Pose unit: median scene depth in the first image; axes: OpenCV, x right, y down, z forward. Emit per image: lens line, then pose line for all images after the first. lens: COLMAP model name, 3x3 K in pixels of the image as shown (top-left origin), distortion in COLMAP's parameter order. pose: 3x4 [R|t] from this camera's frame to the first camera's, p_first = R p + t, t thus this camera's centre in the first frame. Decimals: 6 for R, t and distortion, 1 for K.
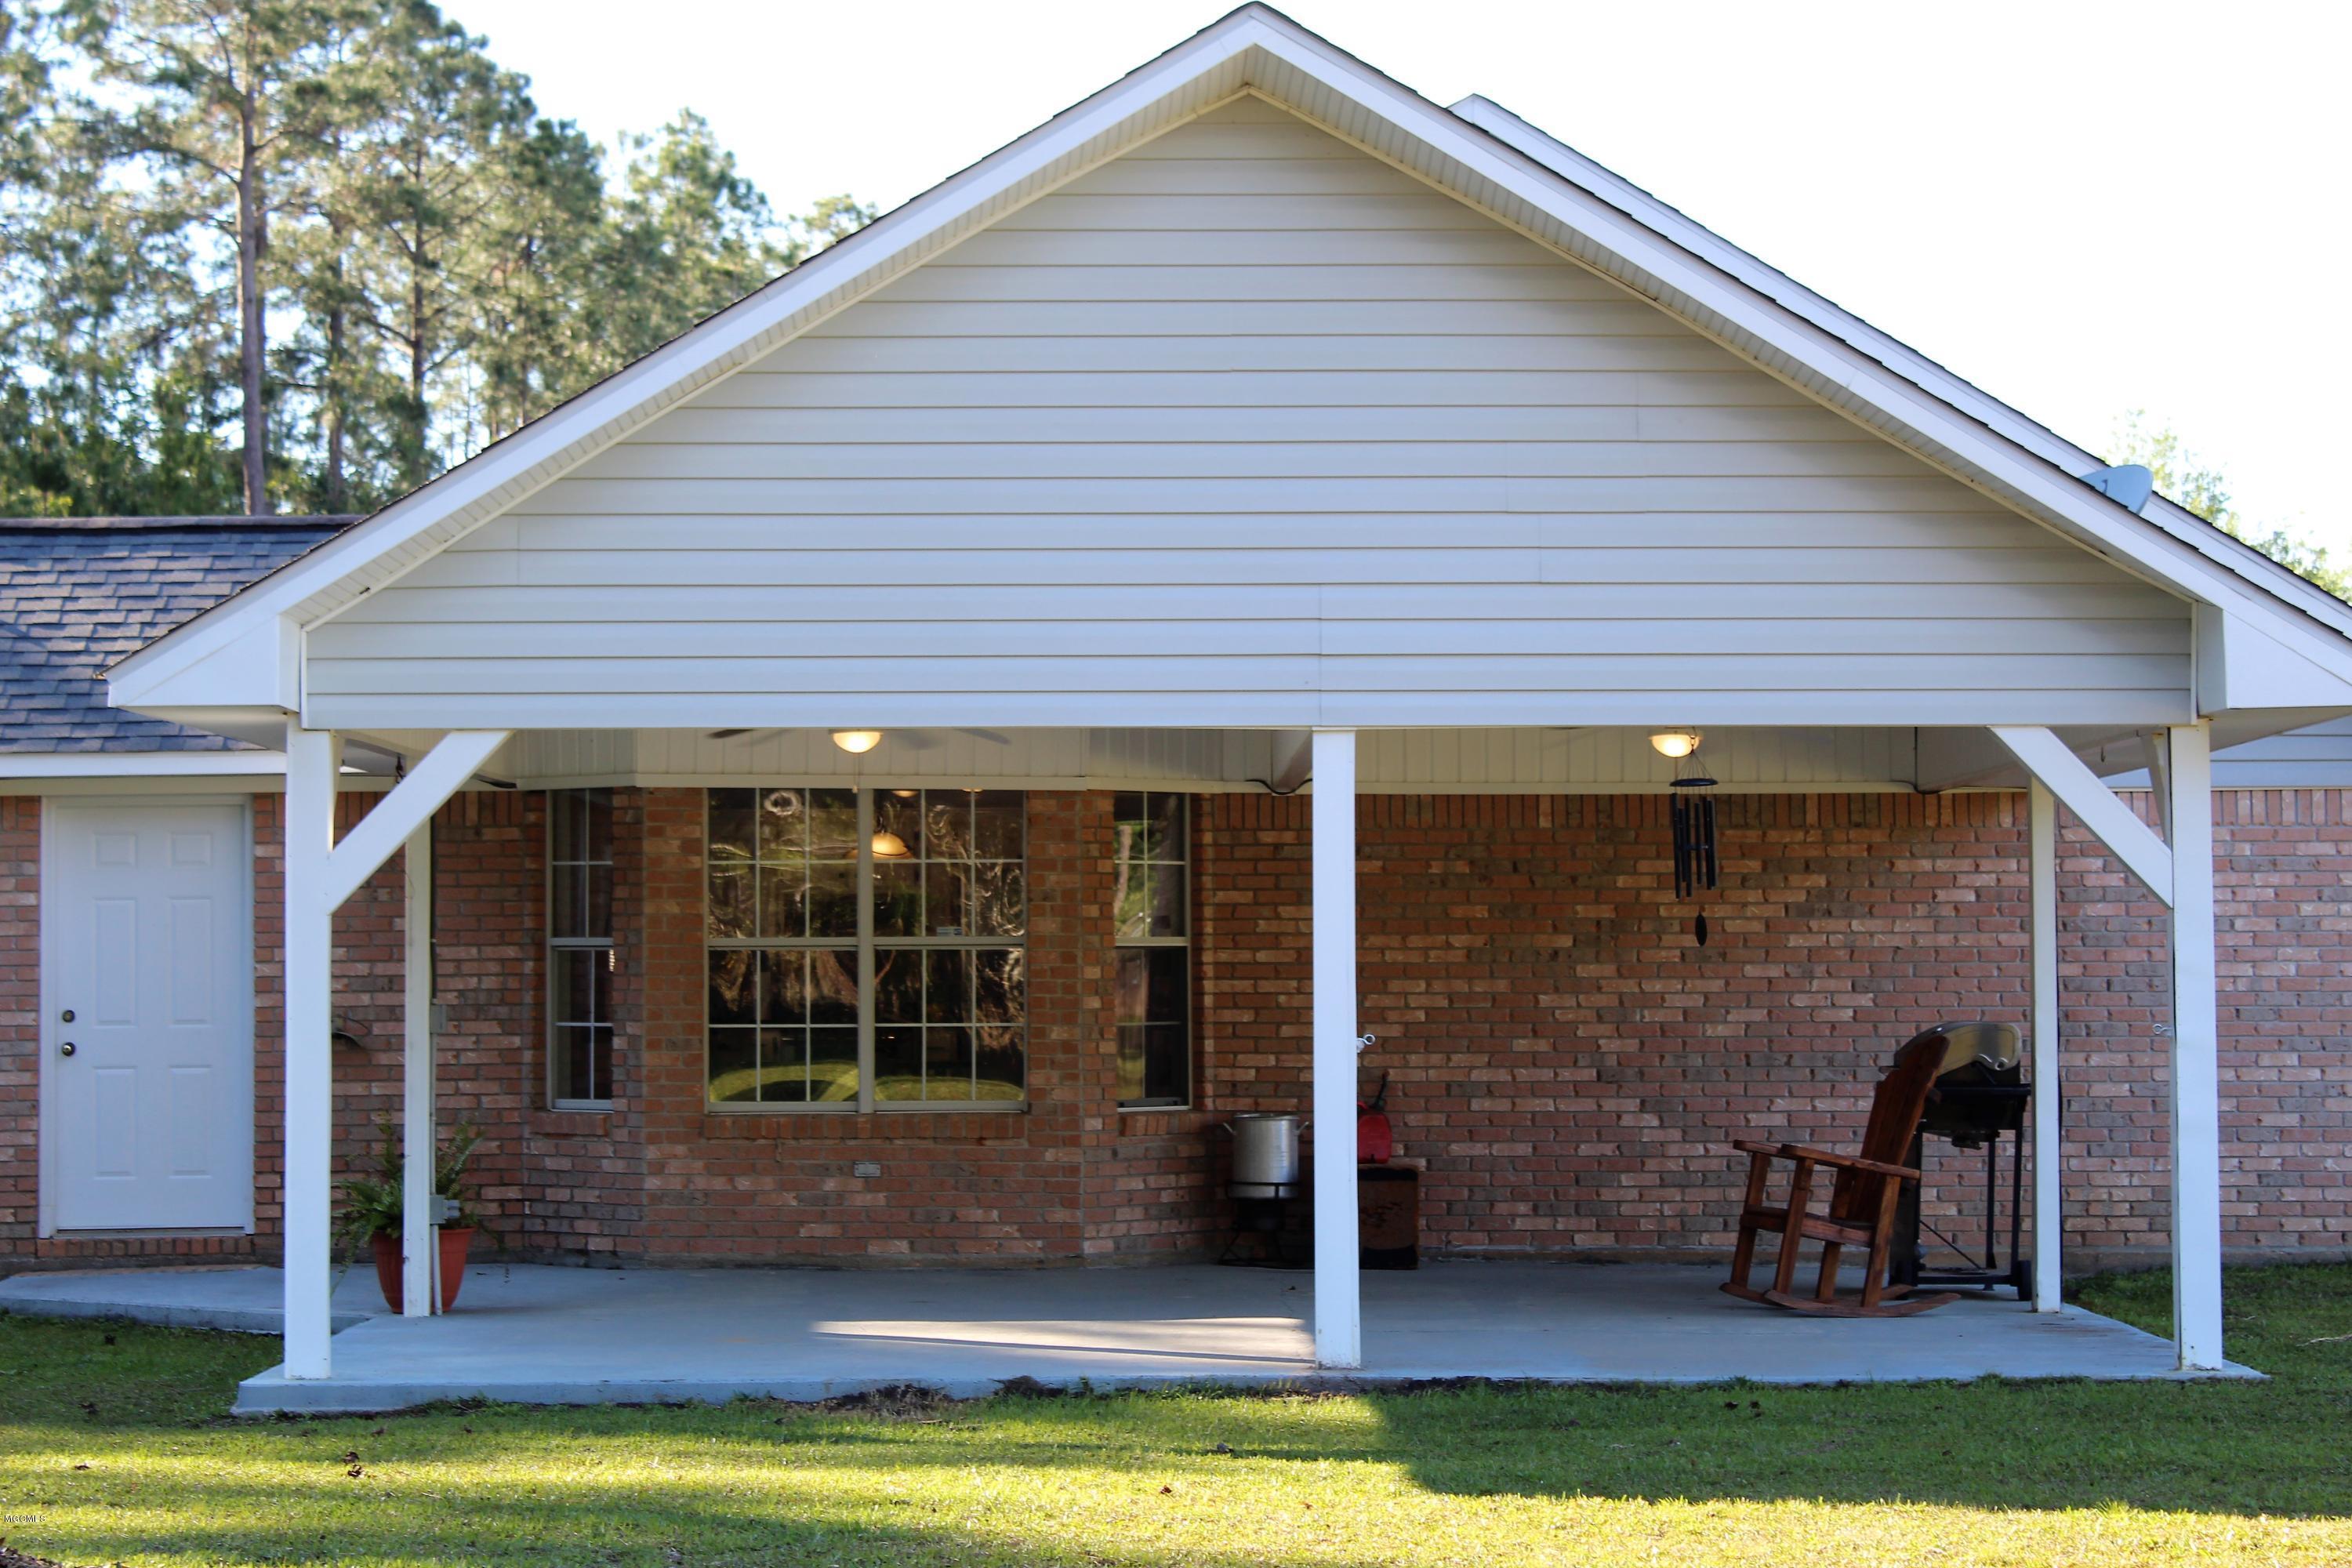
lens RADIAL K [[5250.9, 0, 1176.0], [0, 5250.9, 784.0], [0, 0, 1]] dist [0.069456, 0.428511]
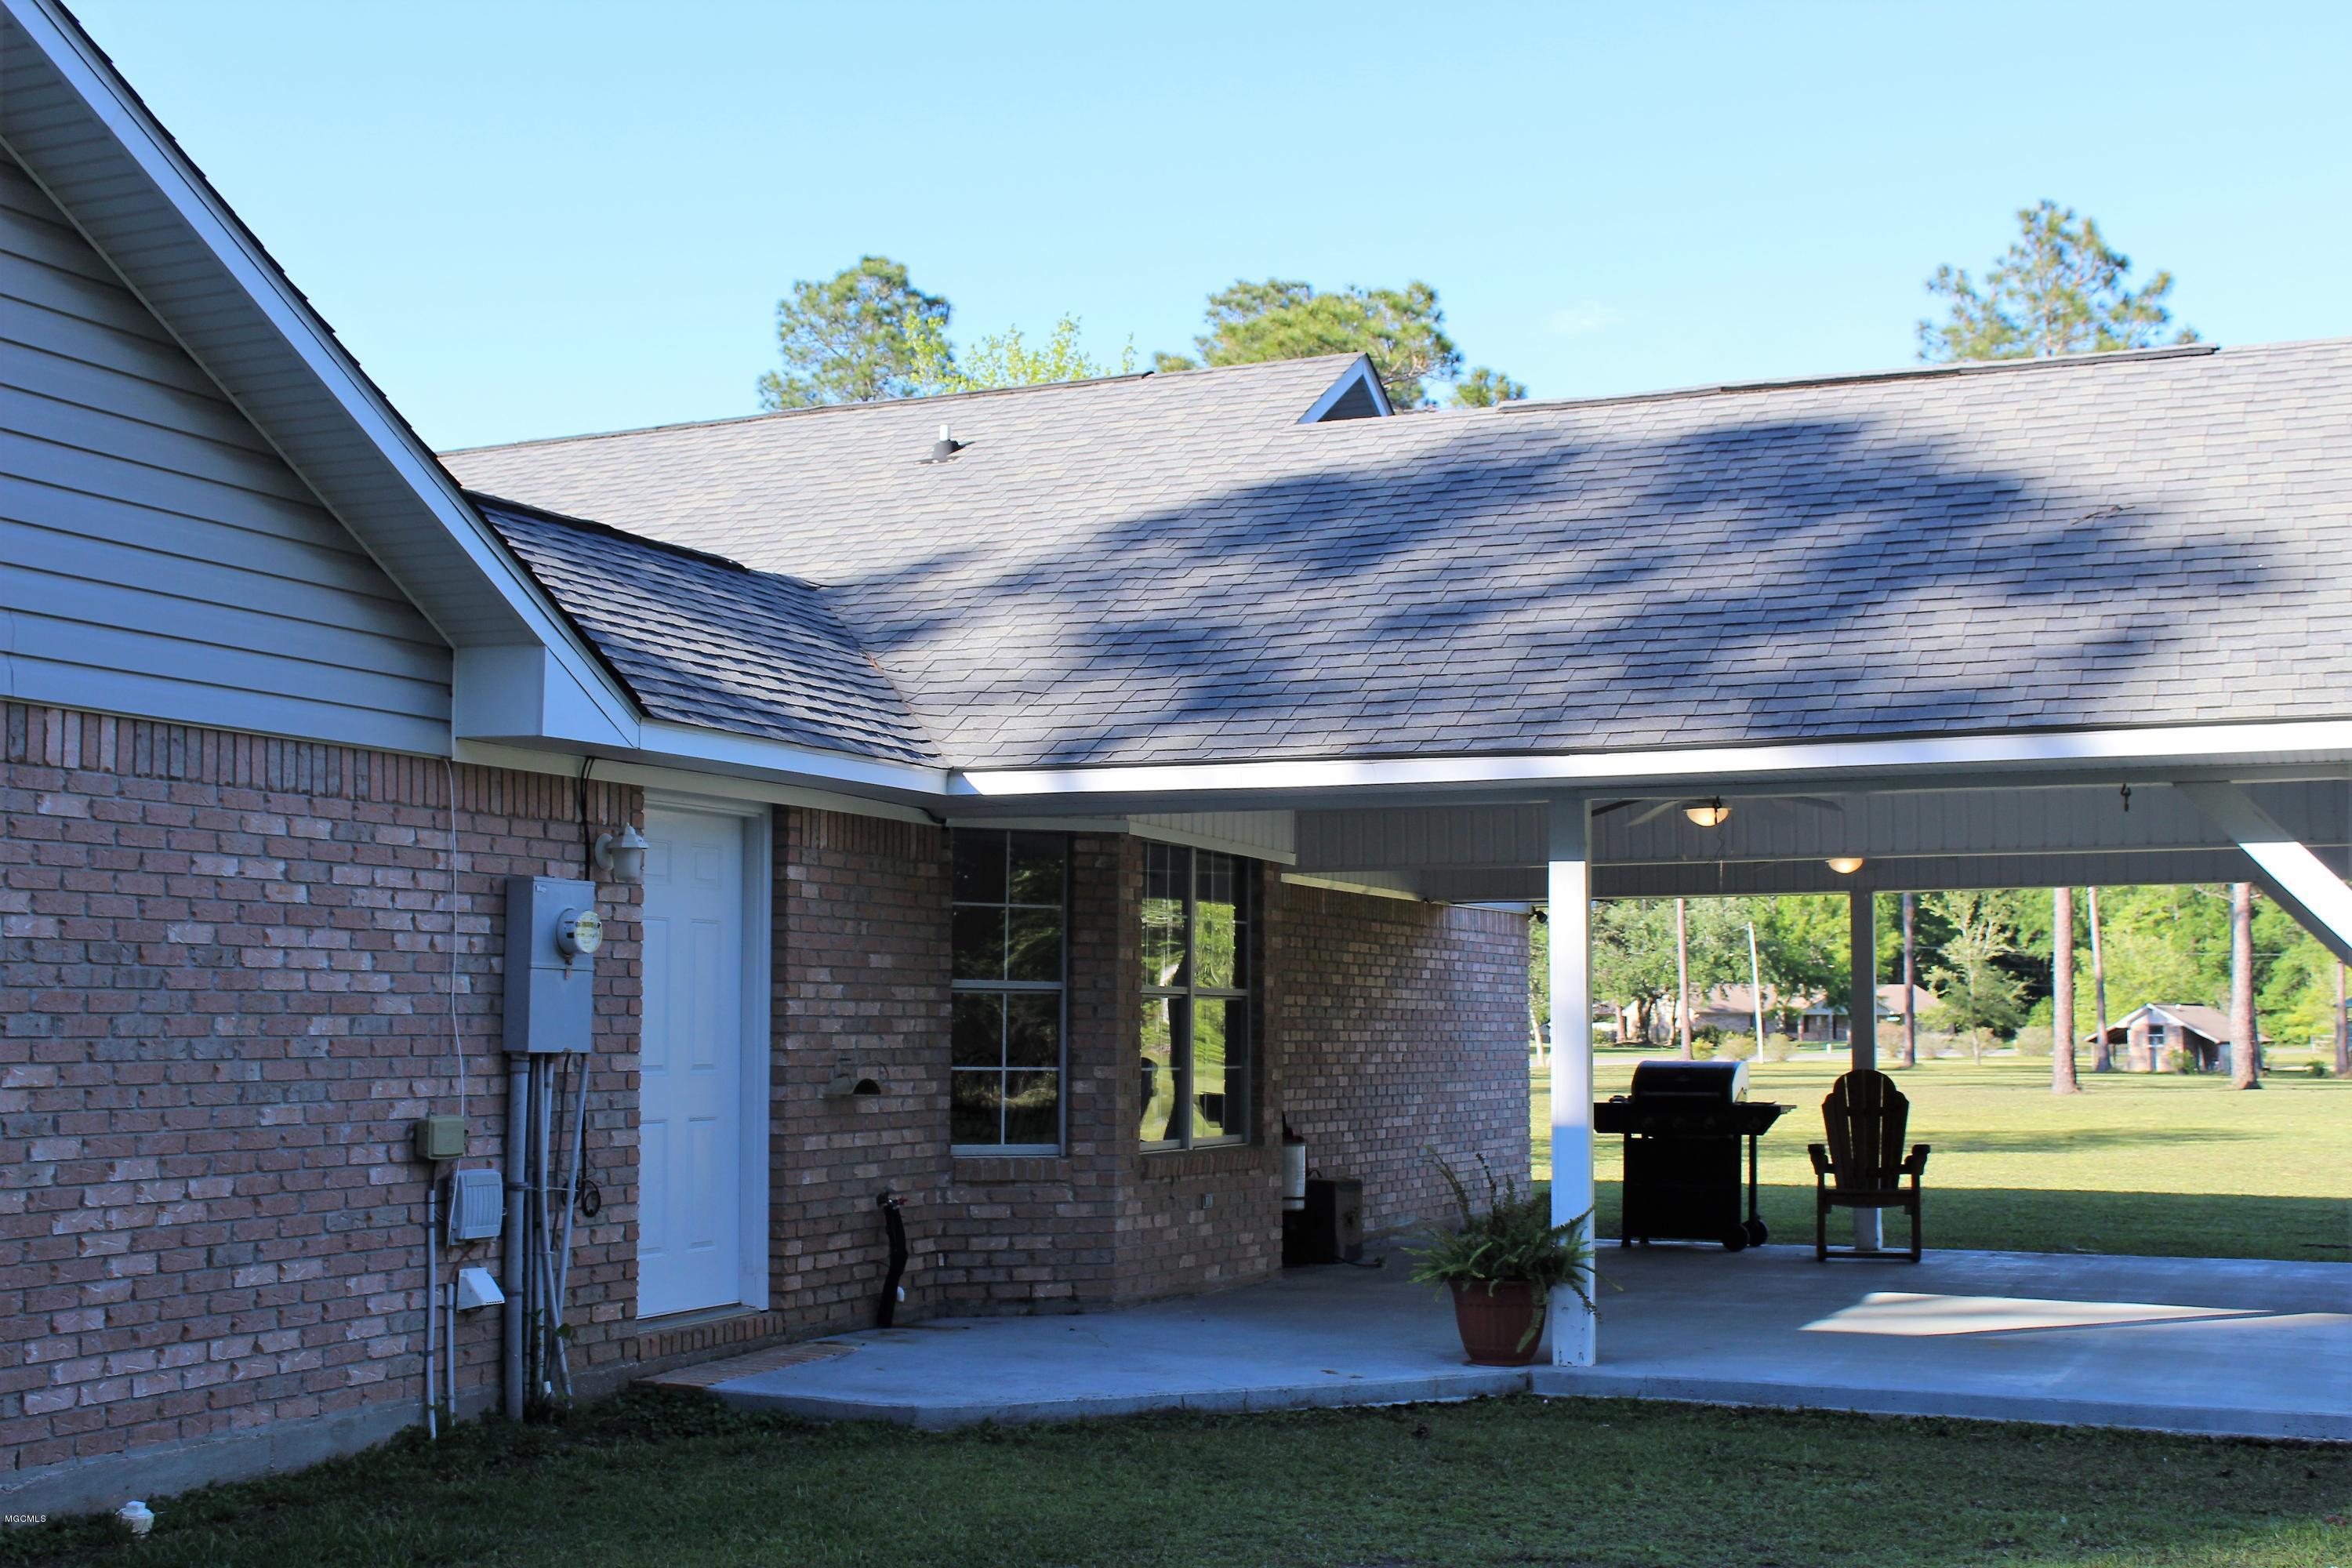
lens RADIAL K [[2728.3, 0, 1176.6], [0, 2728.3, 825.7], [0, 0, 1]] dist [-0.014187, -0.003153]
pose [[0.430748, 0.076161, 0.899253, -0.558694], [-0.036440, 0.997088, -0.066992, 0.033137], [-0.901736, -0.003912, 0.432269, 0.744167]]
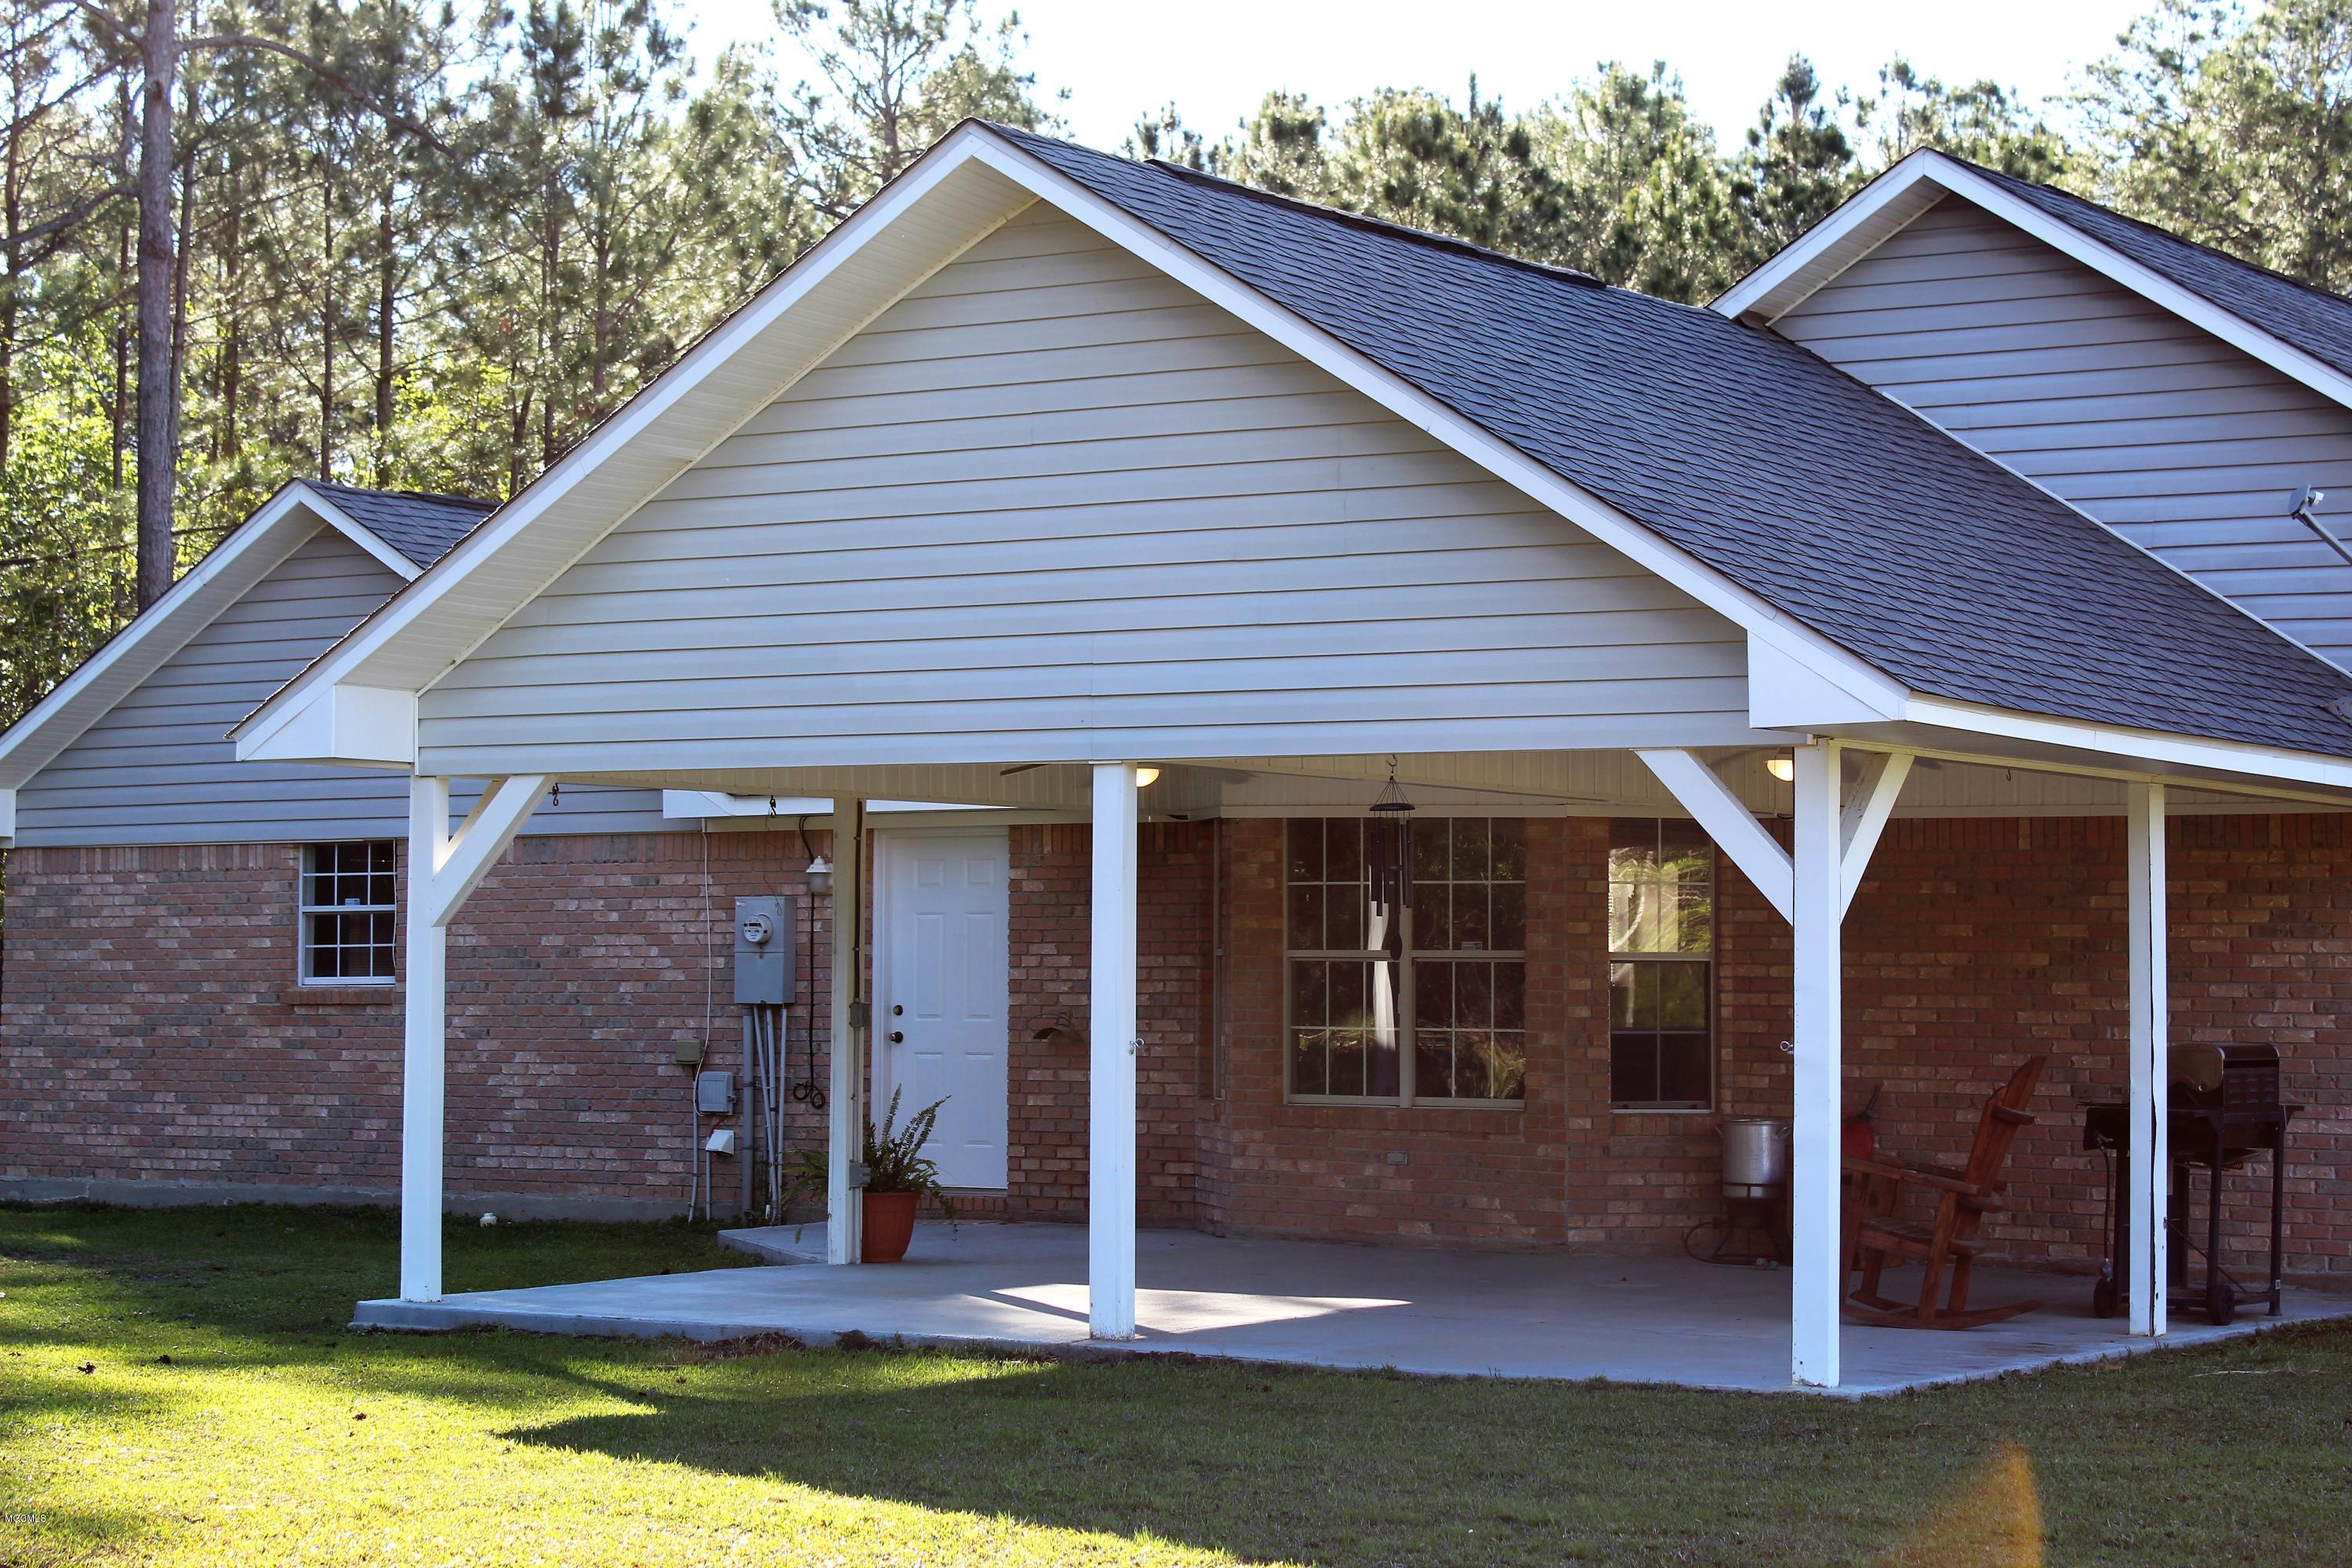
lens RADIAL K [[4688.2, 0, 1176.0], [0, 4688.2, 784.0], [0, 0, 1]] dist [0.040994, 0.249018]
pose [[0.823184, -0.012940, -0.567627, 0.459366], [0.008924, 0.999912, -0.009852, 0.003061], [0.567704, 0.003045, 0.823227, 0.146796]]
